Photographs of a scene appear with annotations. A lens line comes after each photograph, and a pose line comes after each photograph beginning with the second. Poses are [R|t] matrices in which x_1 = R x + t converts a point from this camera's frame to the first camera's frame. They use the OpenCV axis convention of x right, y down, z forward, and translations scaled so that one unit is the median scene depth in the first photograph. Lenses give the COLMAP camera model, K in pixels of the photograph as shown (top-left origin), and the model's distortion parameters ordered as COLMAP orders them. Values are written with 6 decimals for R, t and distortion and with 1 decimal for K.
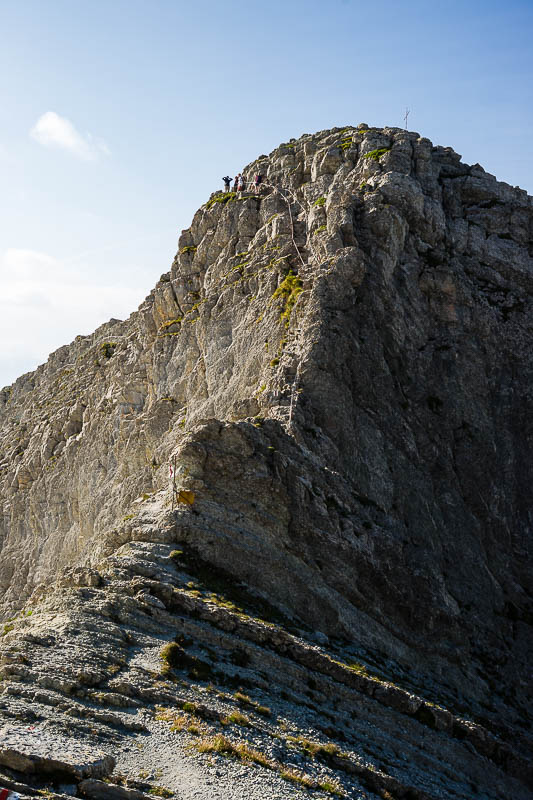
lens RADIAL K [[810.0, 0, 271.1], [0, 810.0, 395.9], [0, 0, 1]] dist [-0.108585, 0.000000]
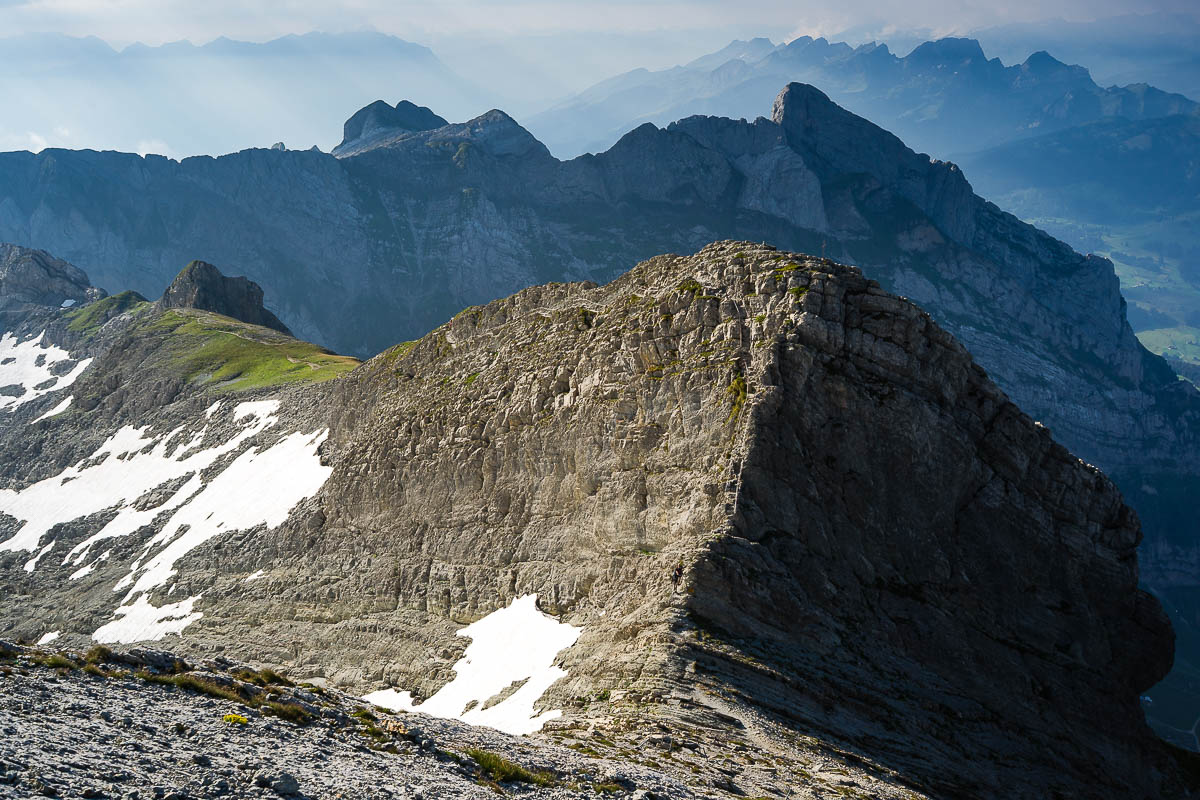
lens RADIAL K [[1215.0, 0, 599.1], [0, 1215.0, 401.2], [0, 0, 1]] dist [-0.108585, 0.000000]
pose [[0.993650, 0.002005, -0.112498, 0.019035], [0.027109, 0.966121, 0.256662, -0.708741], [0.109201, -0.258082, 0.959932, -1.263808]]
